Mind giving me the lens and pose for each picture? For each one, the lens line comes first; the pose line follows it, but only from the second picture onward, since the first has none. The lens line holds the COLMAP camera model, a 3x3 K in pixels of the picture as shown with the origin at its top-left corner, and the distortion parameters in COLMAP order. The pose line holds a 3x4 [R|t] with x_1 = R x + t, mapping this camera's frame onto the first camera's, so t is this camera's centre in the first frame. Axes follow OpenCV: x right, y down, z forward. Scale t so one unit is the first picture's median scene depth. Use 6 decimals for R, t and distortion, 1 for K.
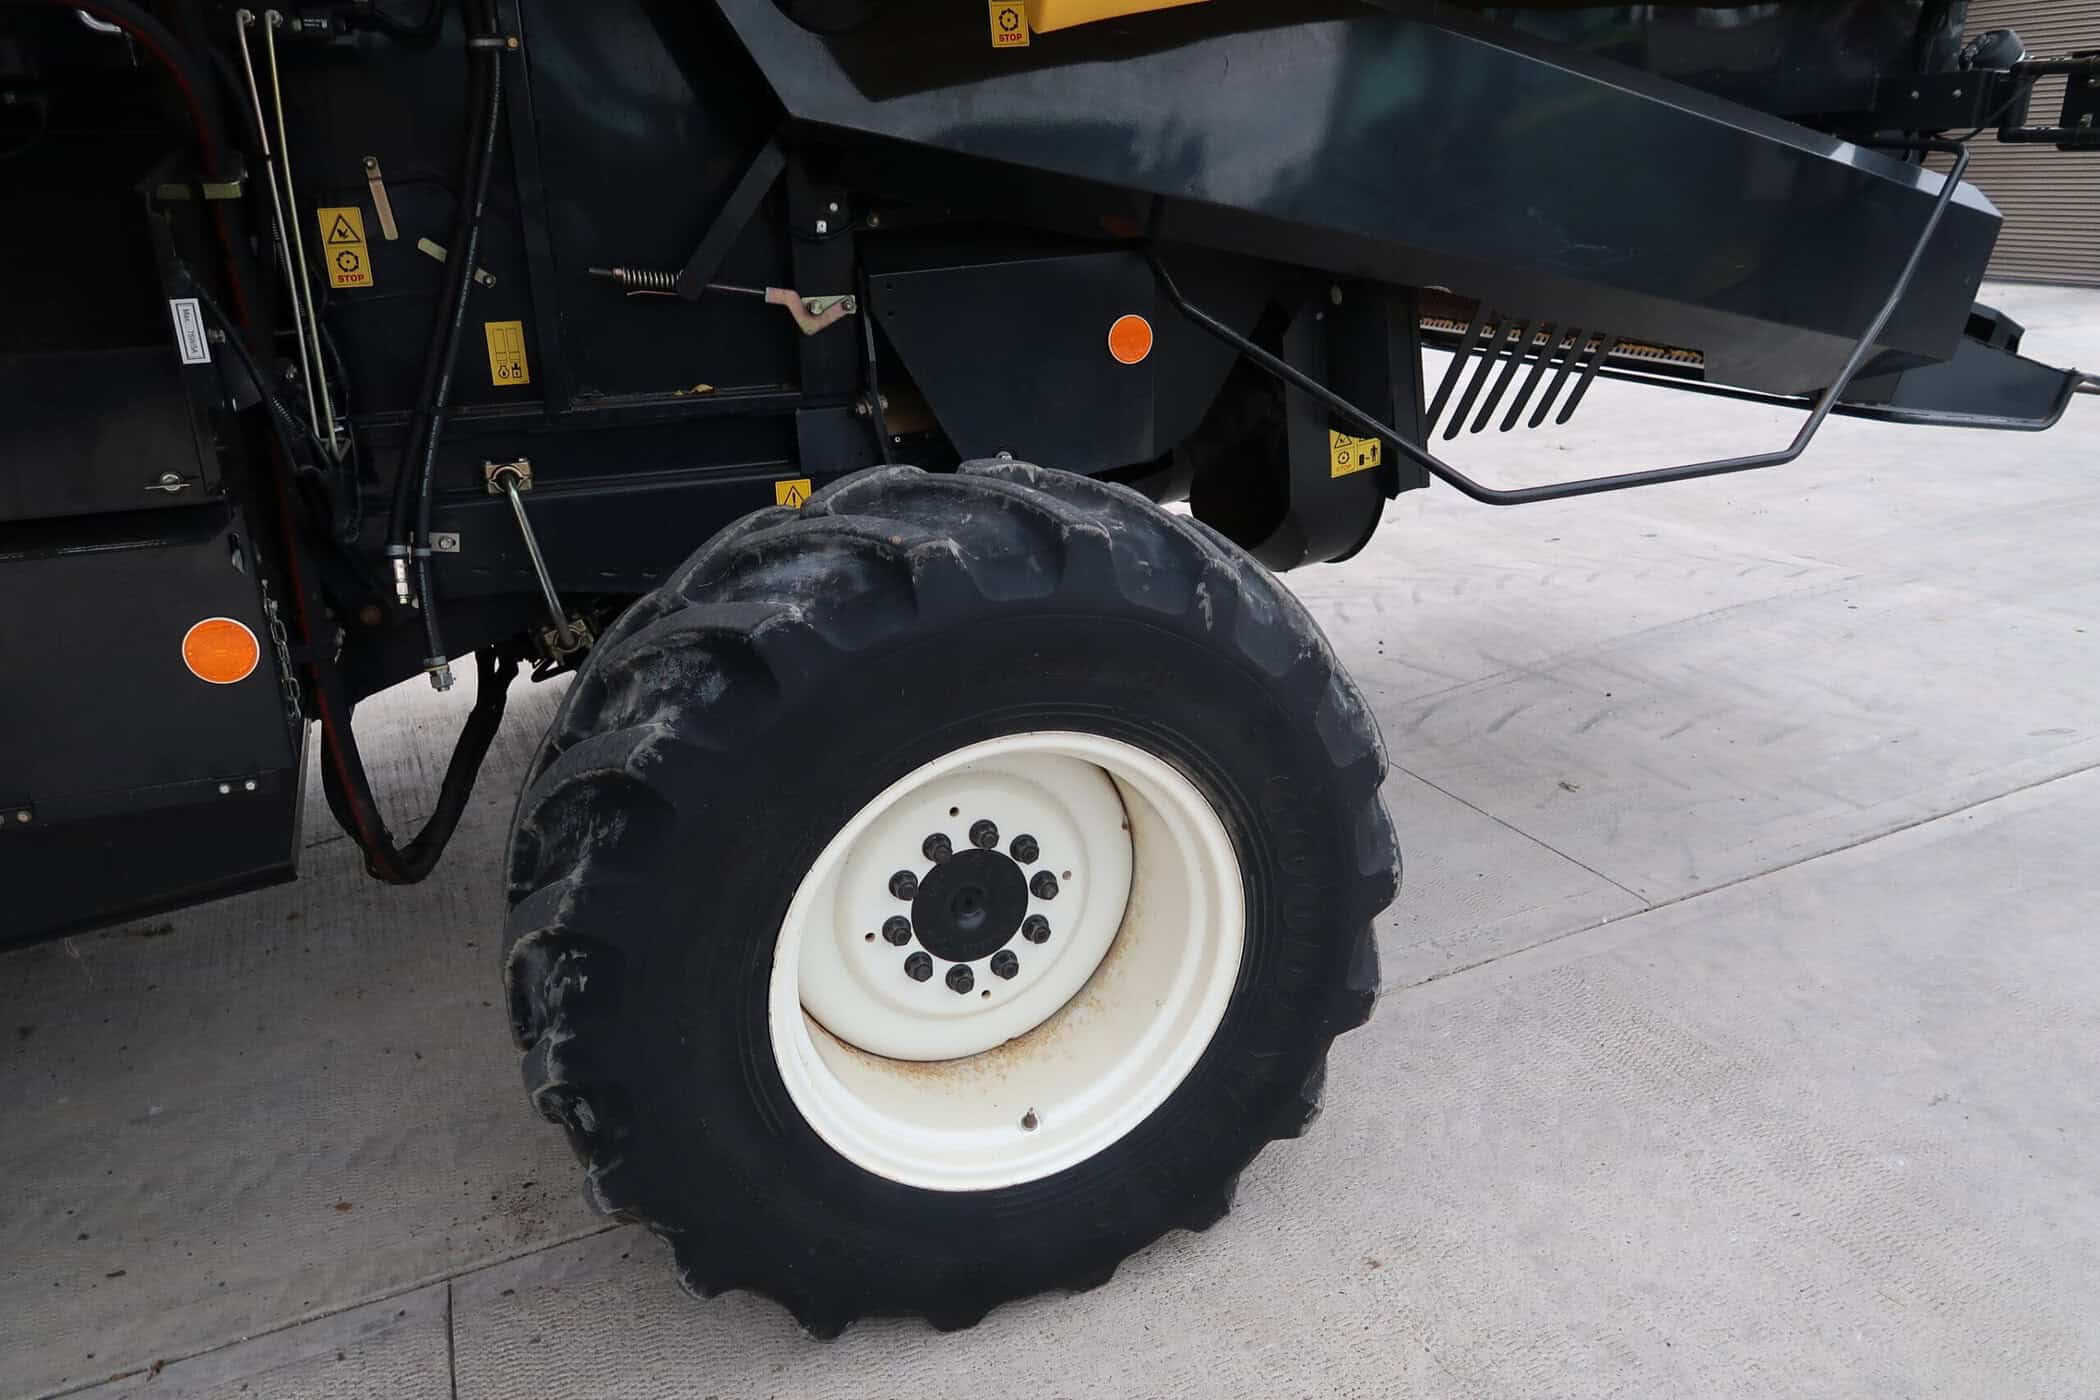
lens RADIAL K [[1450.8, 0, 1050.0], [0, 1450.8, 700.0], [0, 0, 1]] dist [-0.021414, 0.005483]
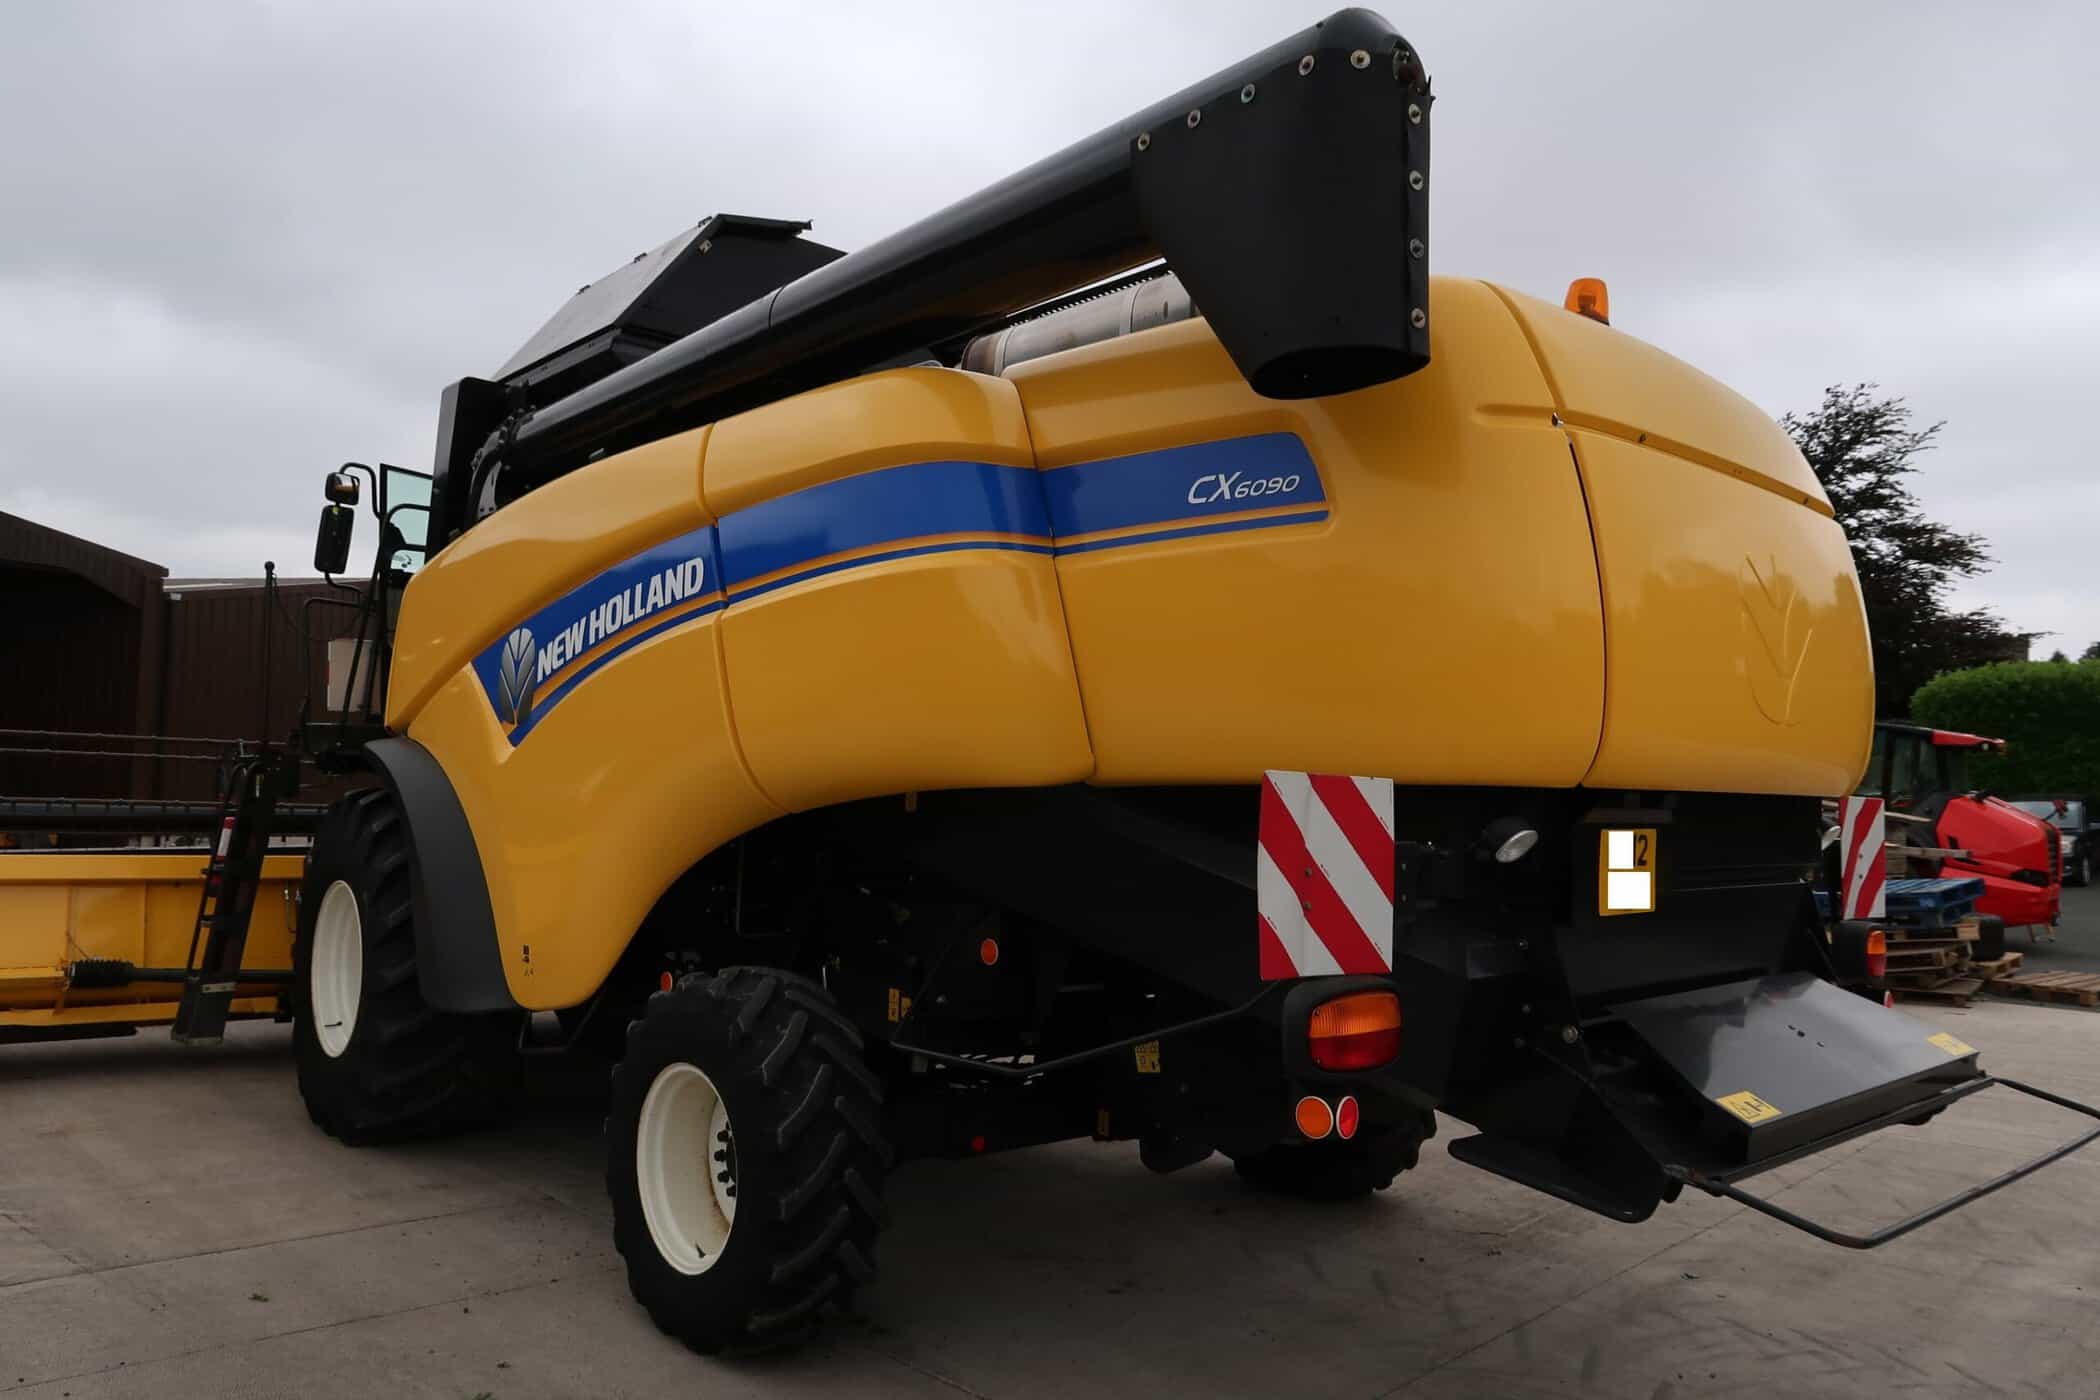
lens RADIAL K [[1450.8, 0, 1050.0], [0, 1450.8, 700.0], [0, 0, 1]] dist [-0.021414, 0.005483]
pose [[0.347839, -0.019863, -0.937344, 2.257797], [-0.352357, 0.923713, -0.150330, -0.355049], [0.868823, 0.382570, 0.314305, 0.416819]]
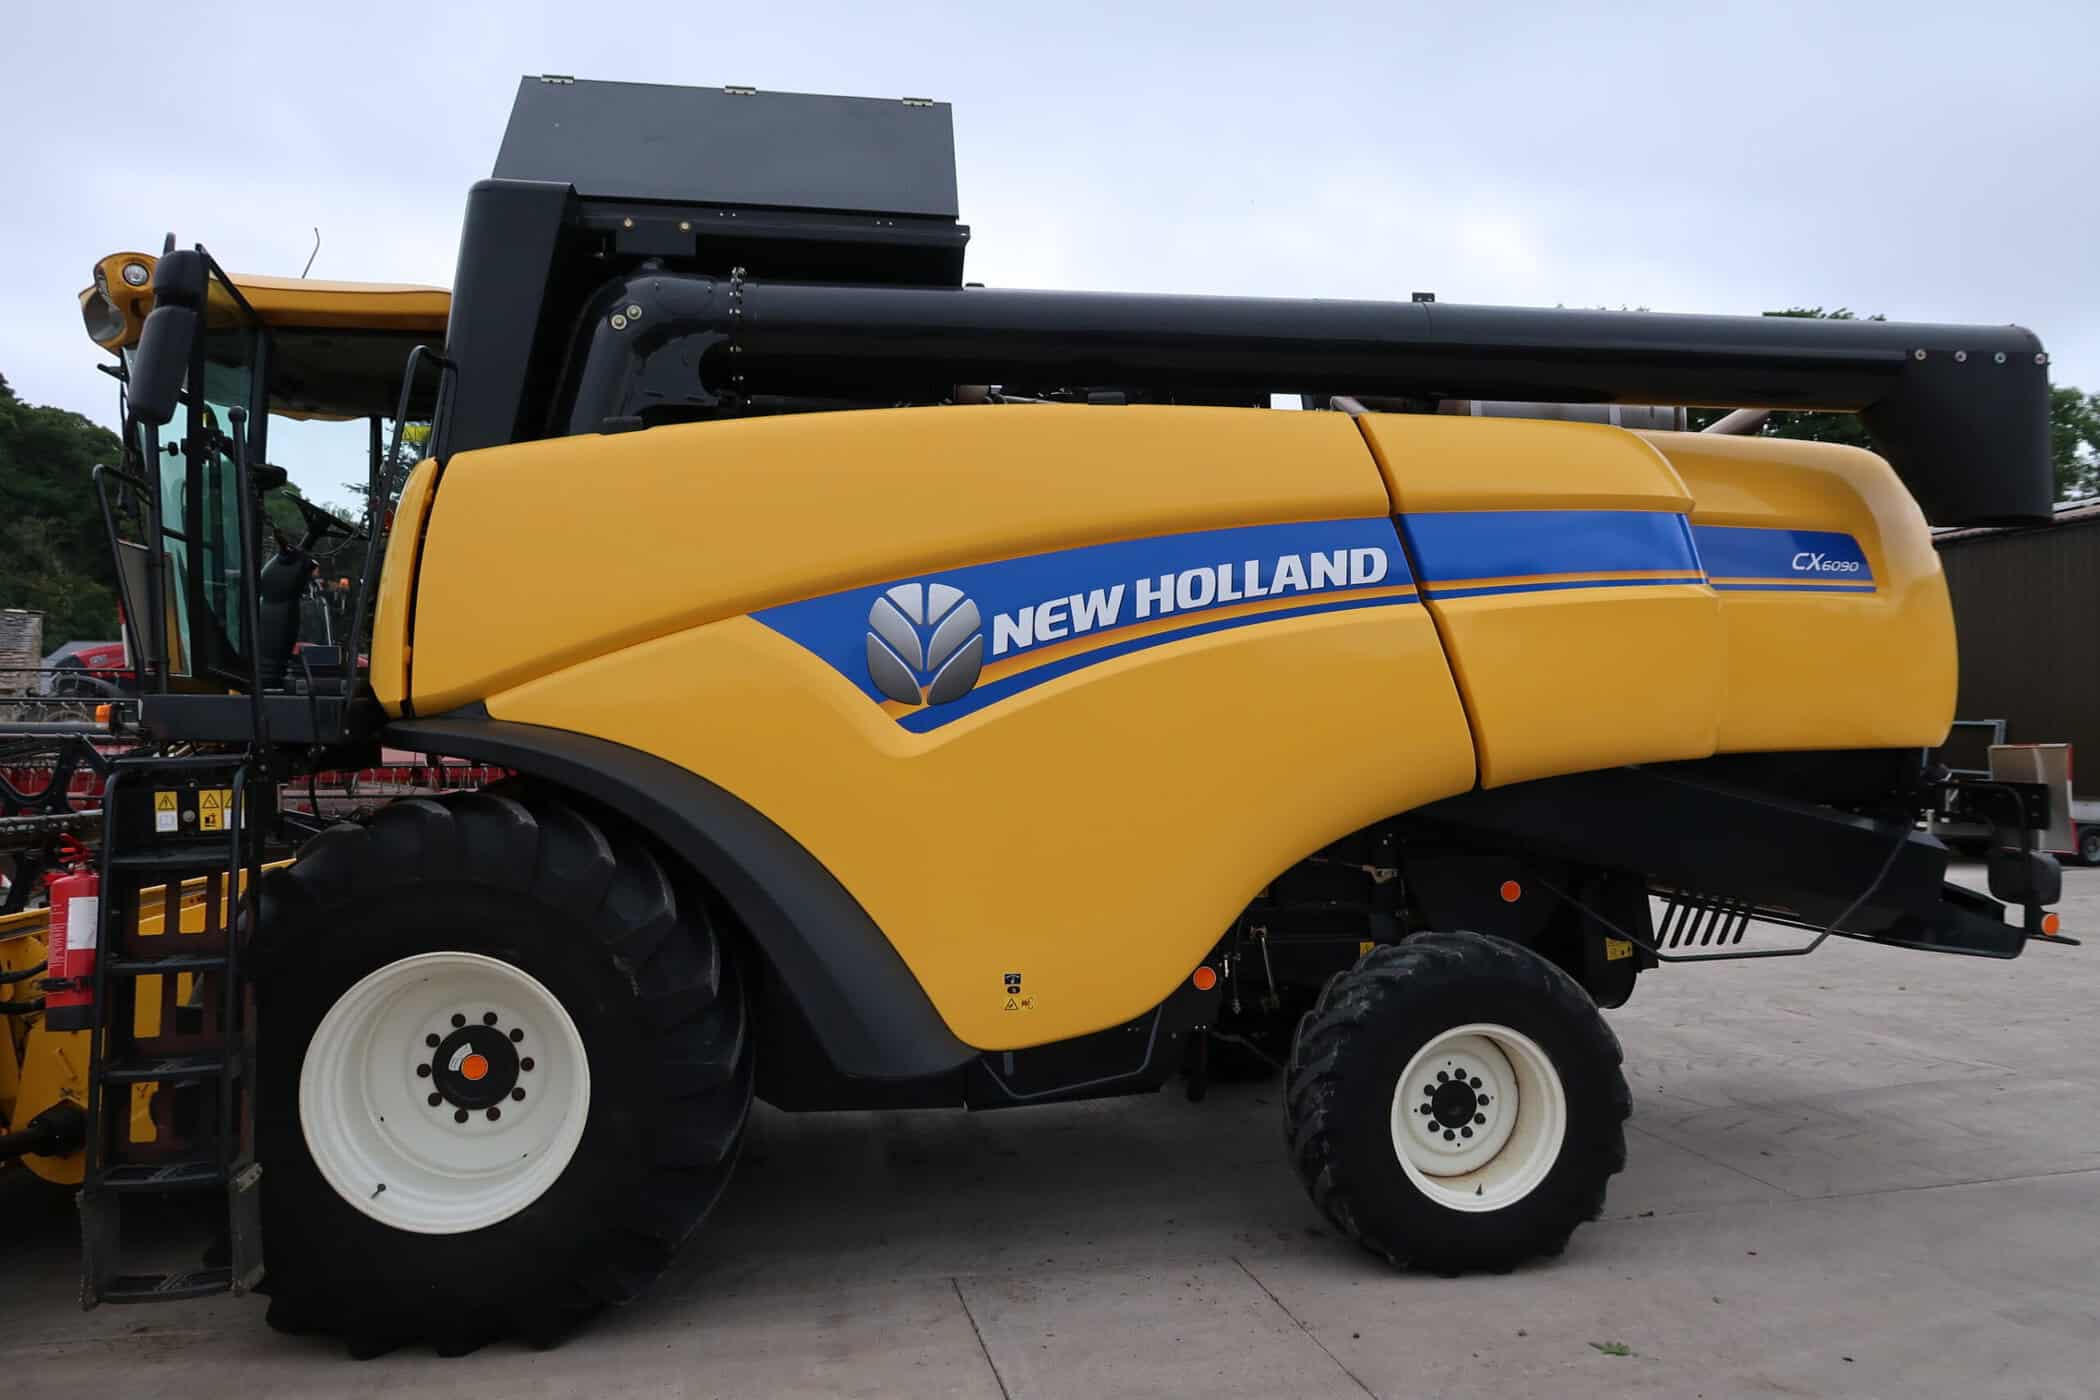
lens RADIAL K [[1450.8, 0, 1050.0], [0, 1450.8, 700.0], [0, 0, 1]] dist [-0.021414, 0.005483]
pose [[0.975971, 0.014827, -0.217395, -0.202883], [-0.092875, 0.930825, -0.353466, 0.437858], [0.197116, 0.365163, 0.909836, -1.690578]]
